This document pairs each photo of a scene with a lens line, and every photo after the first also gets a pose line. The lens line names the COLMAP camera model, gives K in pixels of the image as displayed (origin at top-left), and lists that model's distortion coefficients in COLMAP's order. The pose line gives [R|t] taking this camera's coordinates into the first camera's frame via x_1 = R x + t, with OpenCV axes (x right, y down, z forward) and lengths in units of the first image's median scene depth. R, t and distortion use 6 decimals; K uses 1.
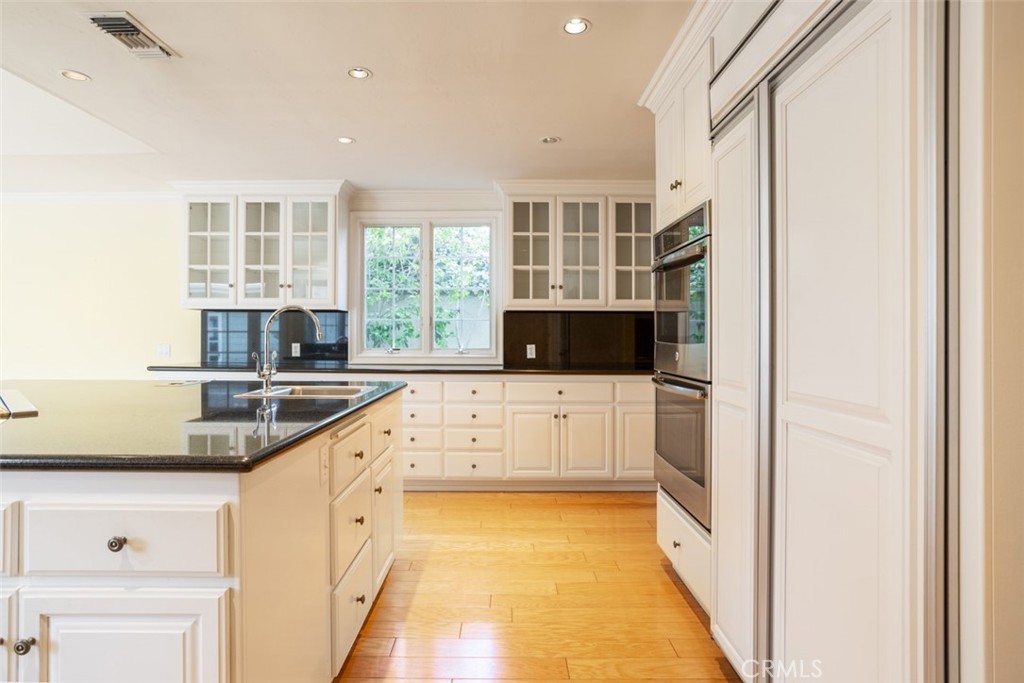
lens RADIAL K [[545.8, 0, 511.9], [0, 545.8, 333.0], [0, 0, 1]] dist [-0.023924, 0.010384]
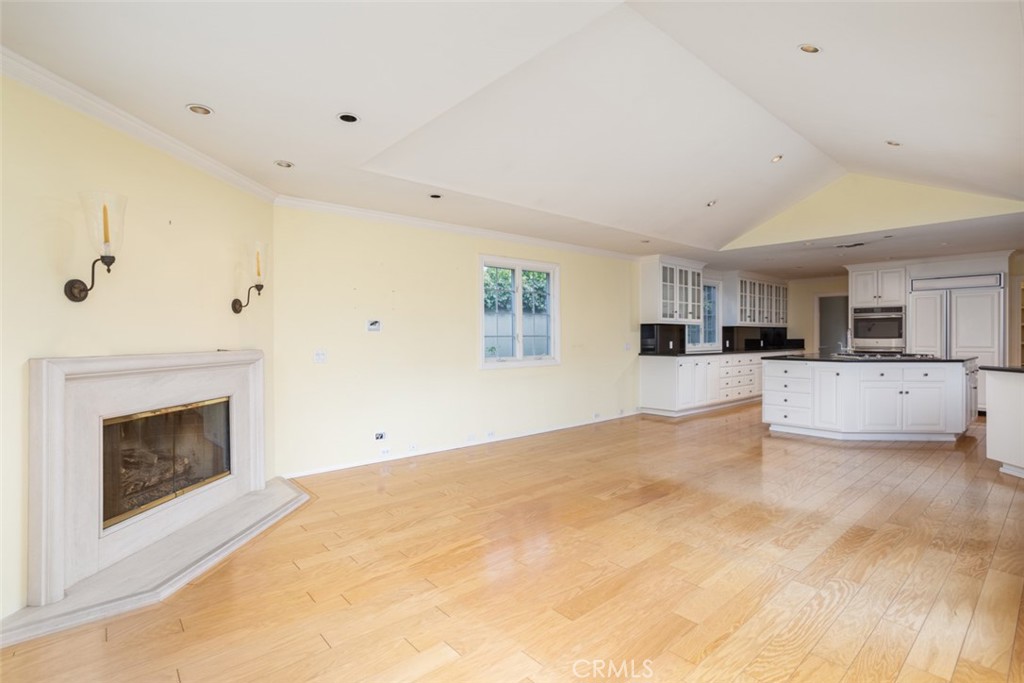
lens RADIAL K [[492.5, 0, 507.0], [0, 492.5, 338.3], [0, 0, 1]] dist [-0.036958, 0.014357]
pose [[0.765170, -0.009934, 0.643752, -1.533865], [0.005120, 0.999943, 0.009345, -0.009336], [-0.643808, -0.003855, 0.765177, 0.040203]]
